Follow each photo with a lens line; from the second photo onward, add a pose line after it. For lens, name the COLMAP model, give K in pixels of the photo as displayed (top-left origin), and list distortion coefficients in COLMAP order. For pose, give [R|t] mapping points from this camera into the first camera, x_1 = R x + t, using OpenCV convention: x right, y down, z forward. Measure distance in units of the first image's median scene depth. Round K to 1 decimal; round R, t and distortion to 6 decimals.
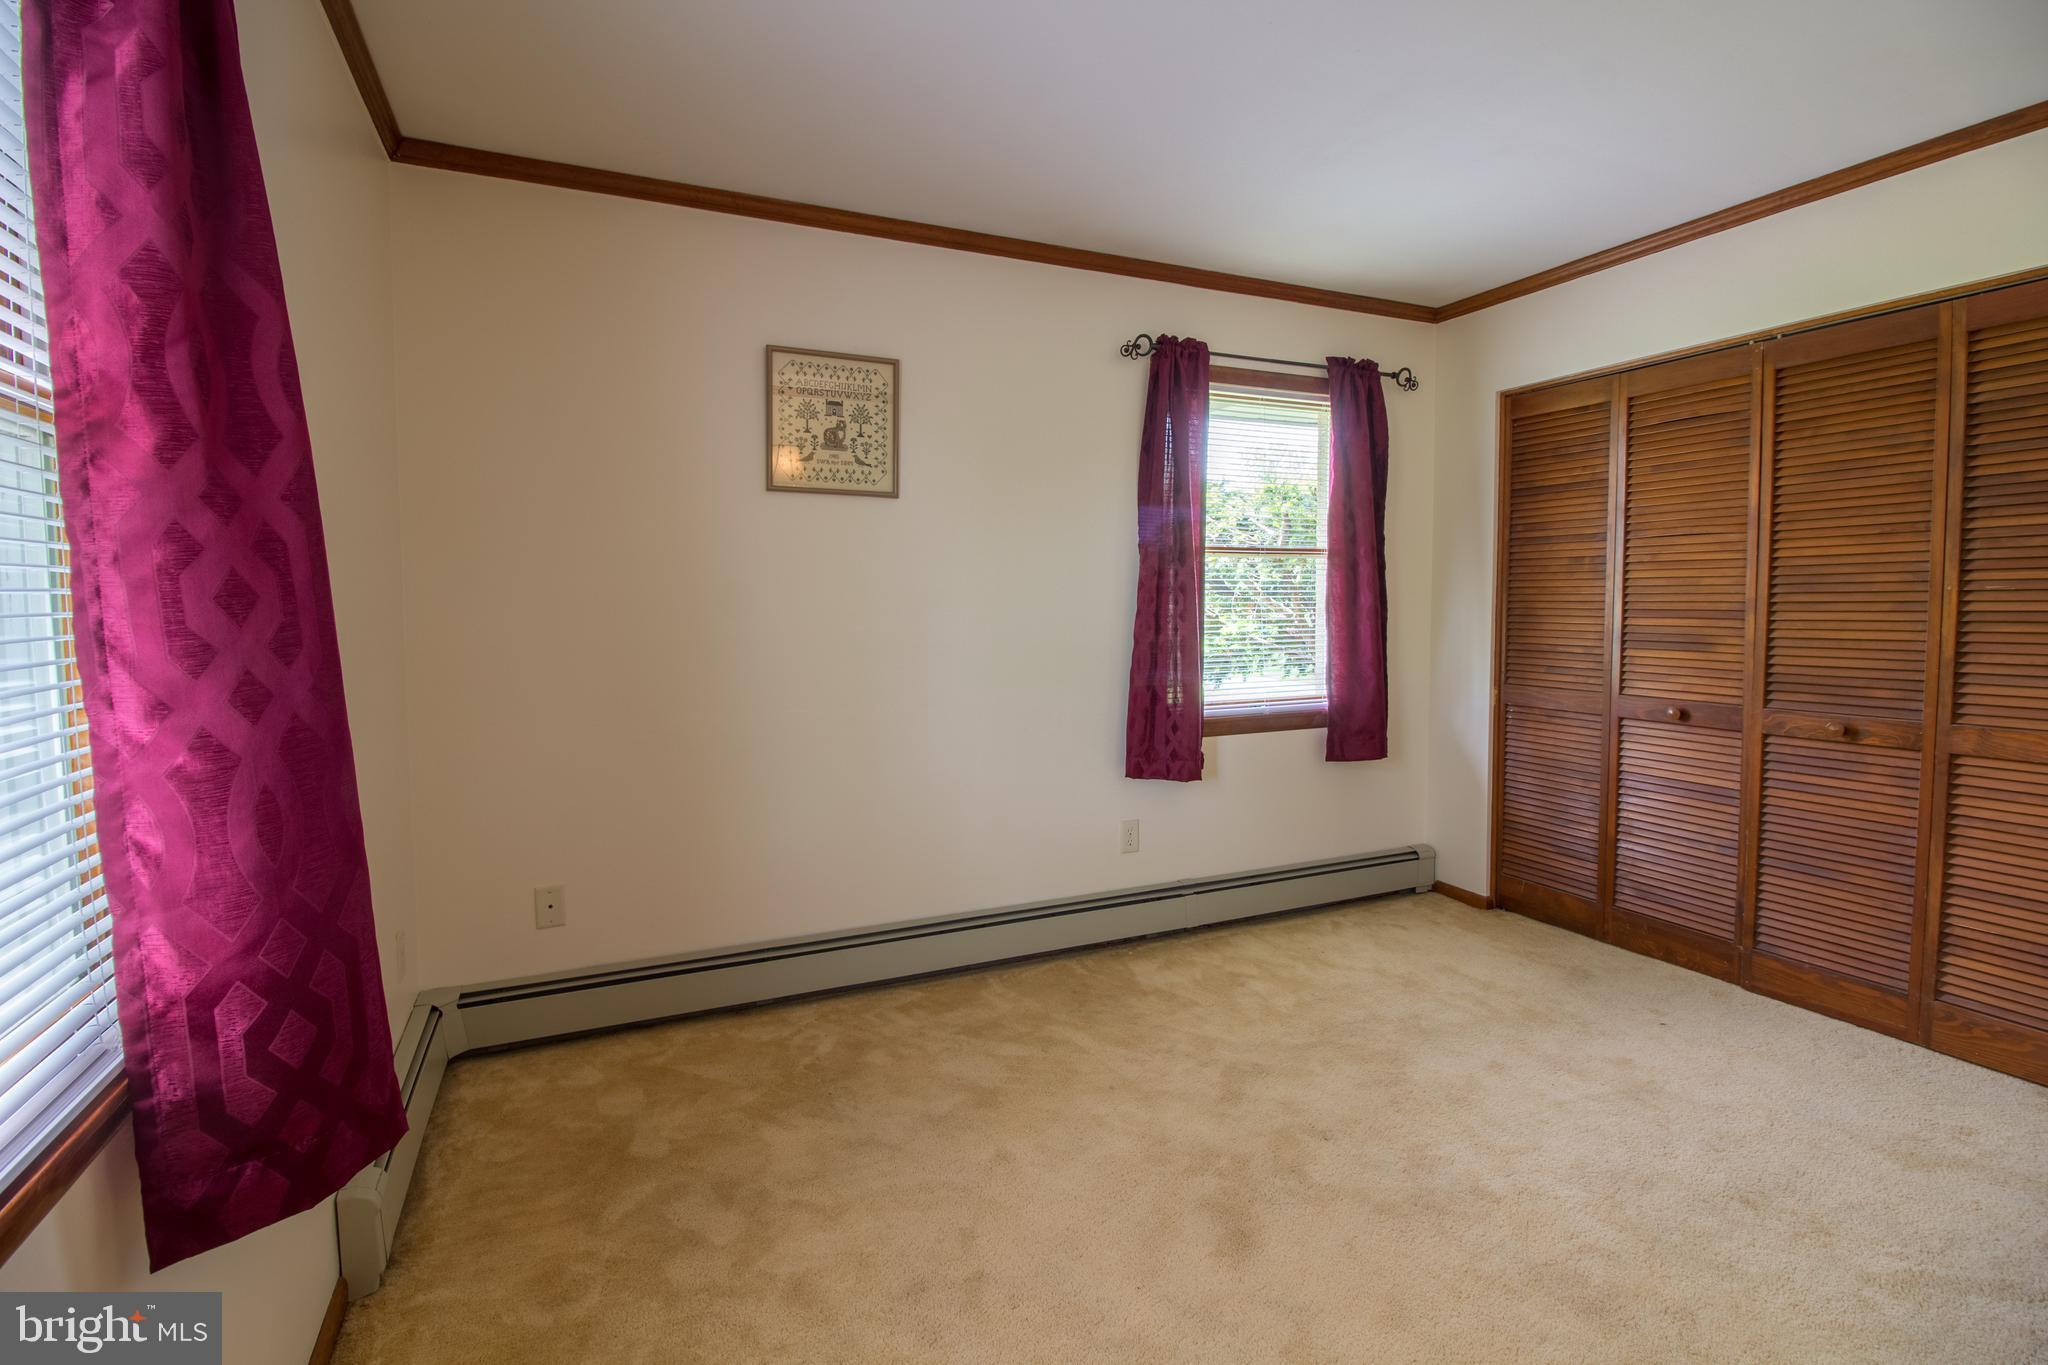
lens RADIAL K [[952.0, 0, 1012.8], [0, 952.0, 667.3], [0, 0, 1]] dist [-0.001926, -0.011414]
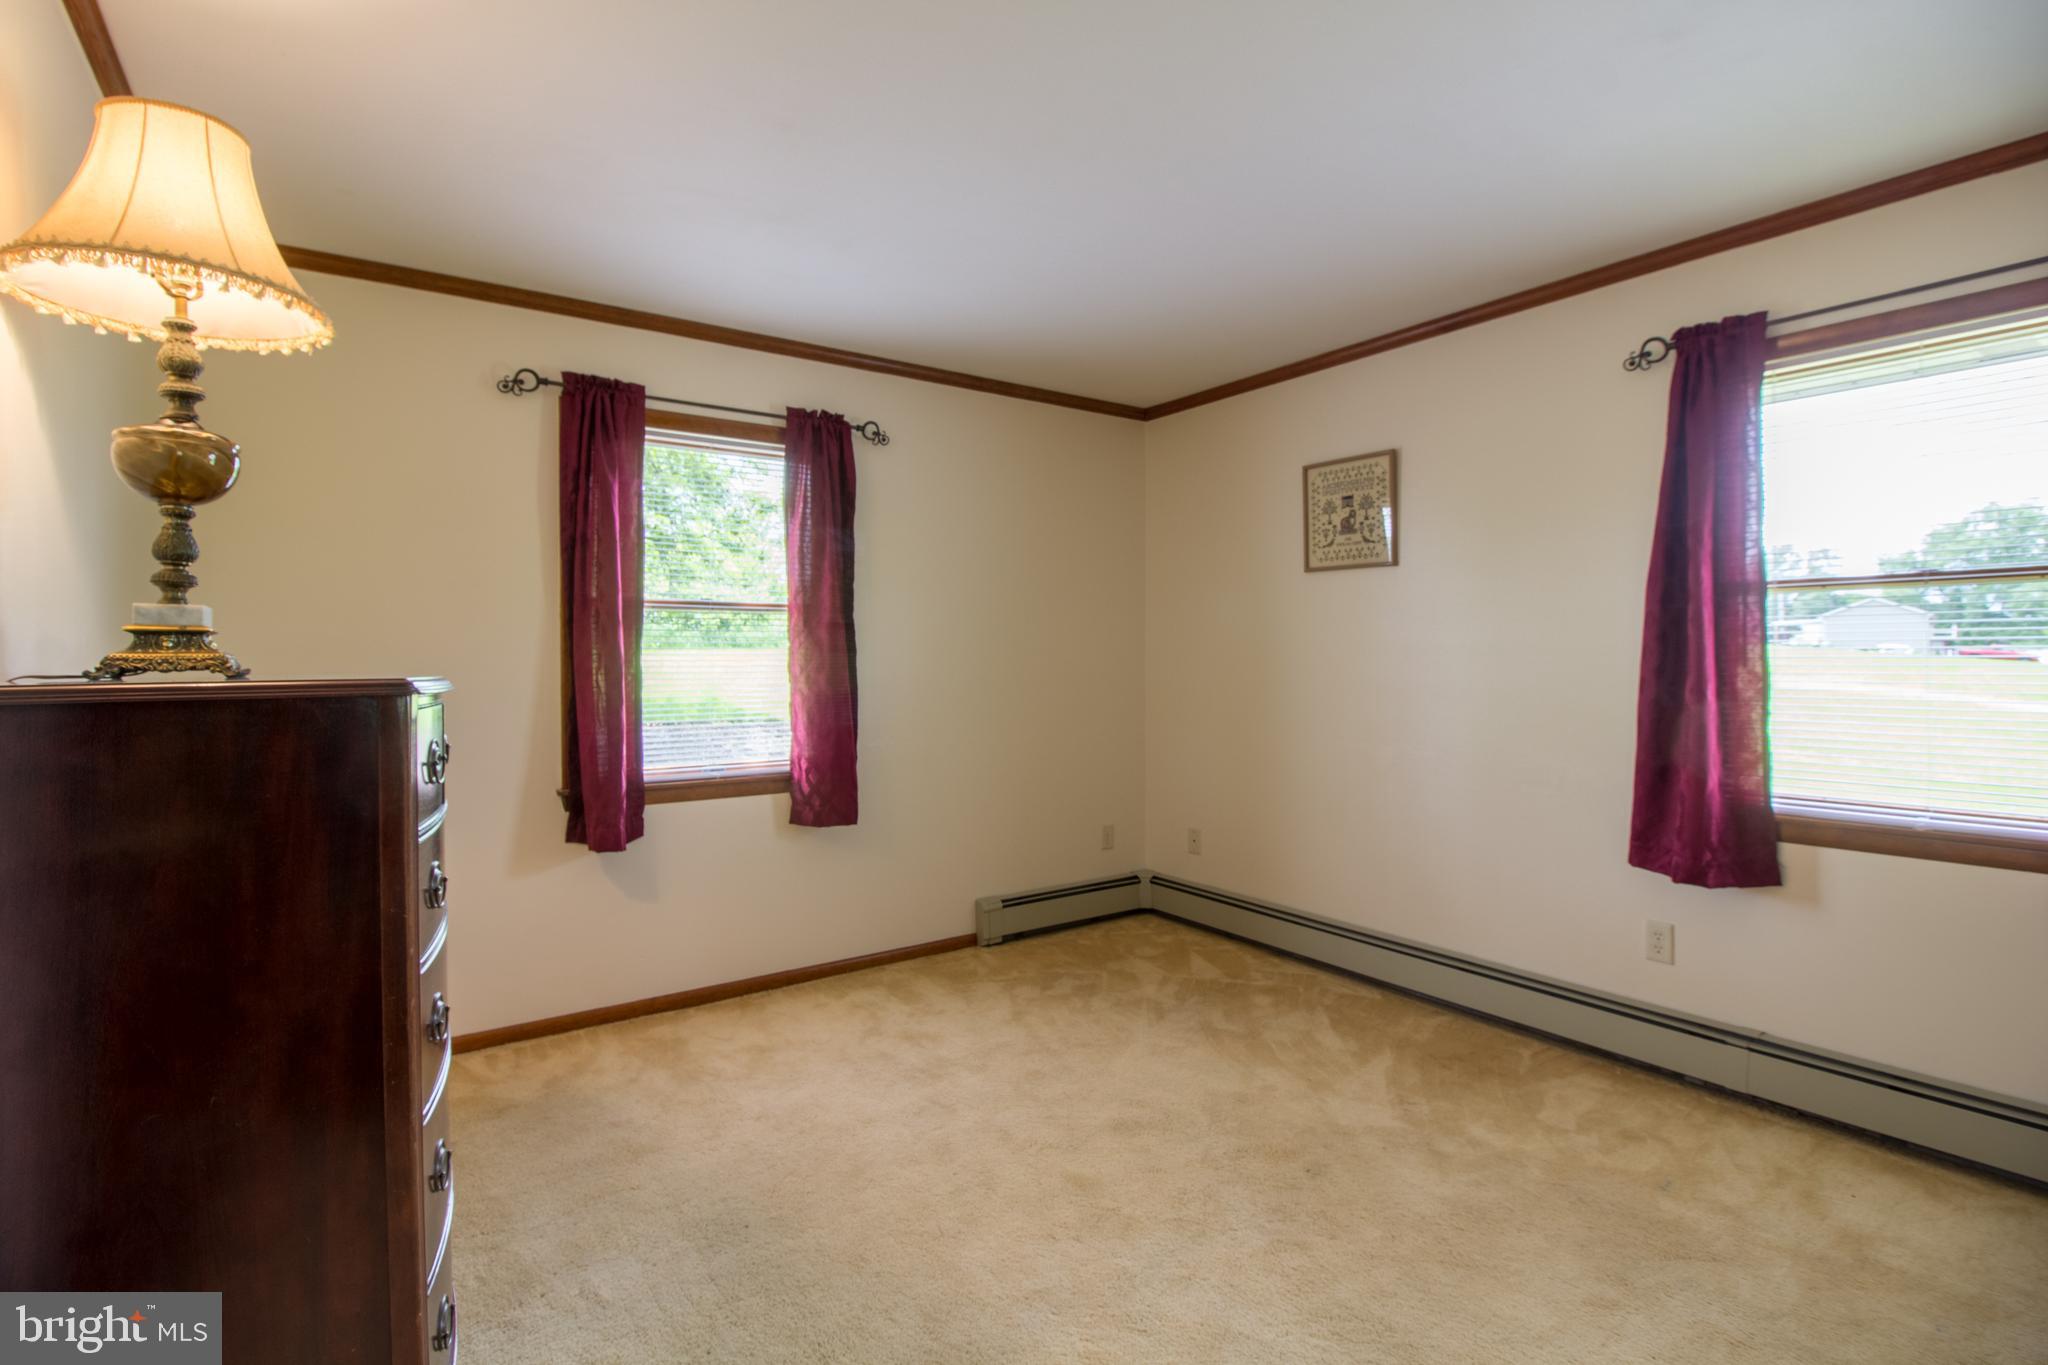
lens RADIAL K [[952.0, 0, 1008.6], [0, 952.0, 680.0], [0, 0, 1]] dist [-0.001926, -0.011414]
pose [[0.177043, 0.027408, -0.983821, 0.973947], [-0.066713, 0.997647, 0.015788, -0.026216], [0.981939, 0.062839, 0.178455, 0.348602]]
